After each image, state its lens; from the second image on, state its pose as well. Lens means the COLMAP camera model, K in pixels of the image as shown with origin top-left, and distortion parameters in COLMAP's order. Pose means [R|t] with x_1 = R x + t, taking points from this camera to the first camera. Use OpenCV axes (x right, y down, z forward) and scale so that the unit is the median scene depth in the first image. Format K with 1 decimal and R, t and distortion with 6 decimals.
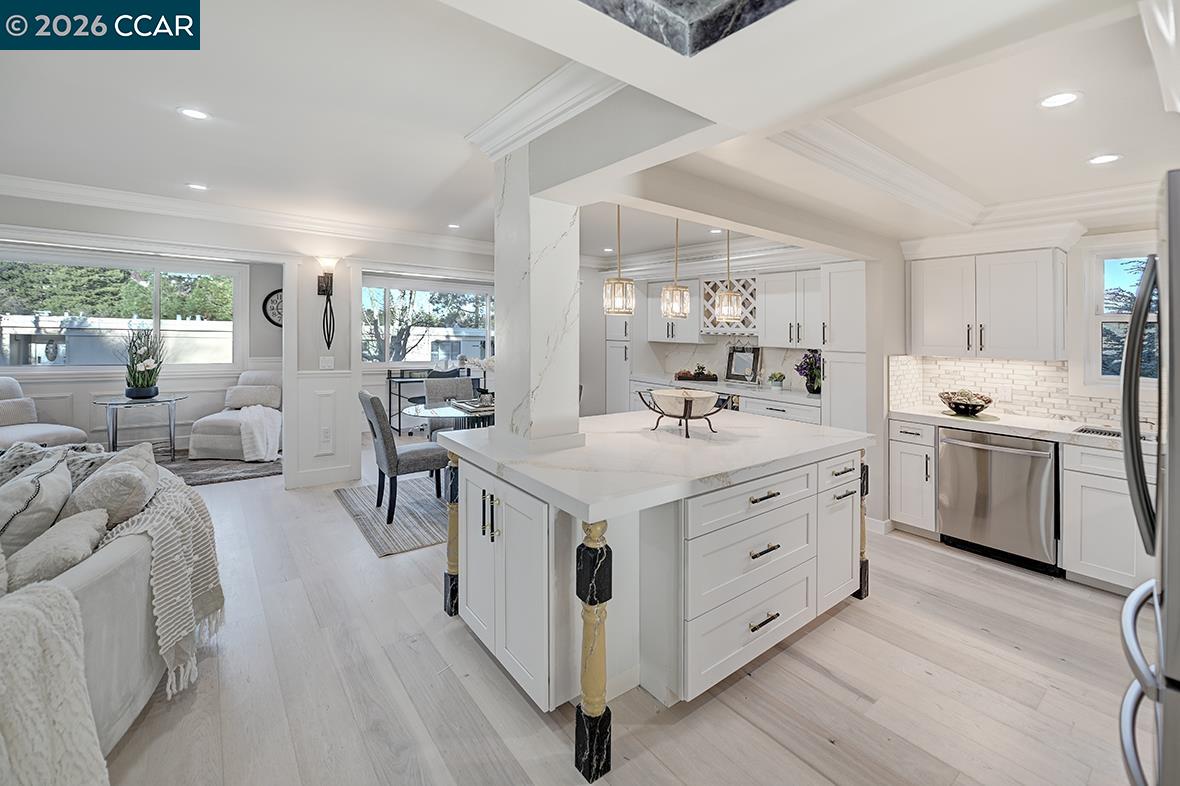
lens RADIAL K [[502.4, 0, 603.8], [0, 502.4, 323.5], [0, 0, 1]] dist [-0.011317, -0.000056]
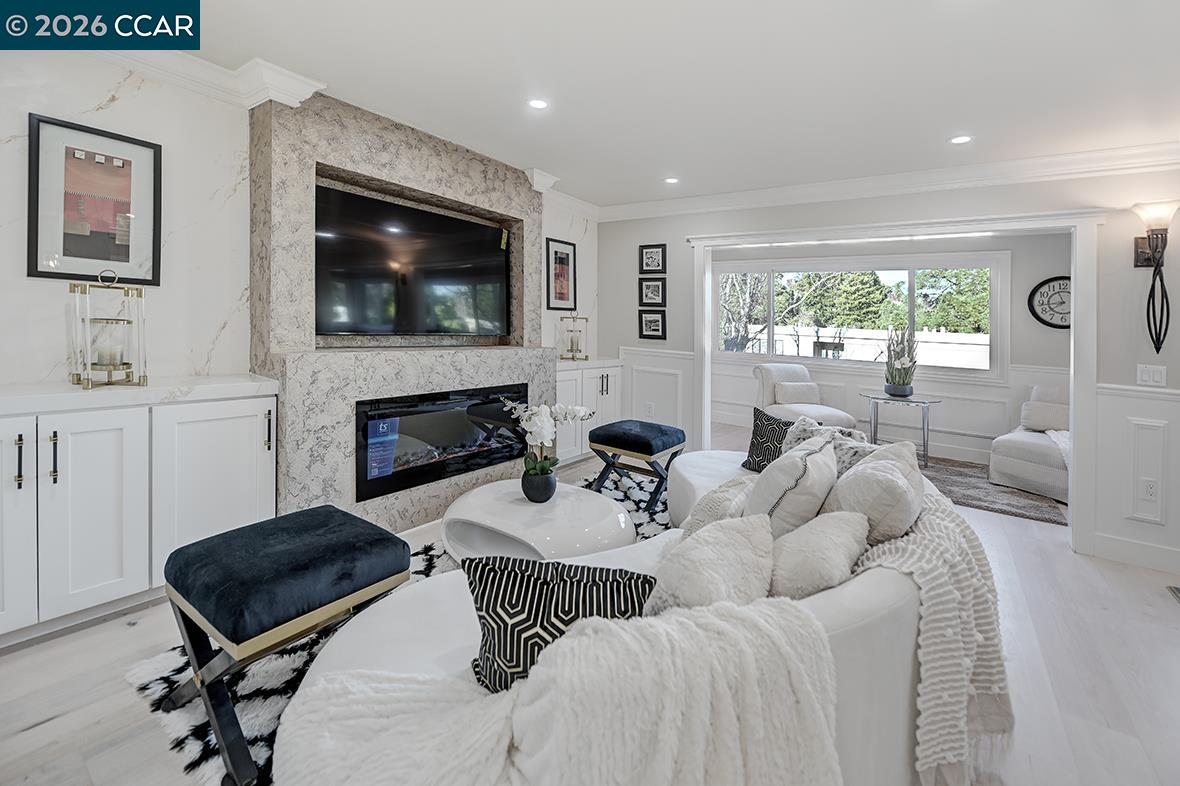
lens RADIAL K [[502.4, 0, 603.8], [0, 502.4, 323.5], [0, 0, 1]] dist [-0.011317, -0.000056]
pose [[0.291518, -0.011168, -0.956500, -0.163935], [-0.020130, 0.999639, -0.017807, 0.041103], [0.956353, 0.024445, 0.291188, 0.163656]]
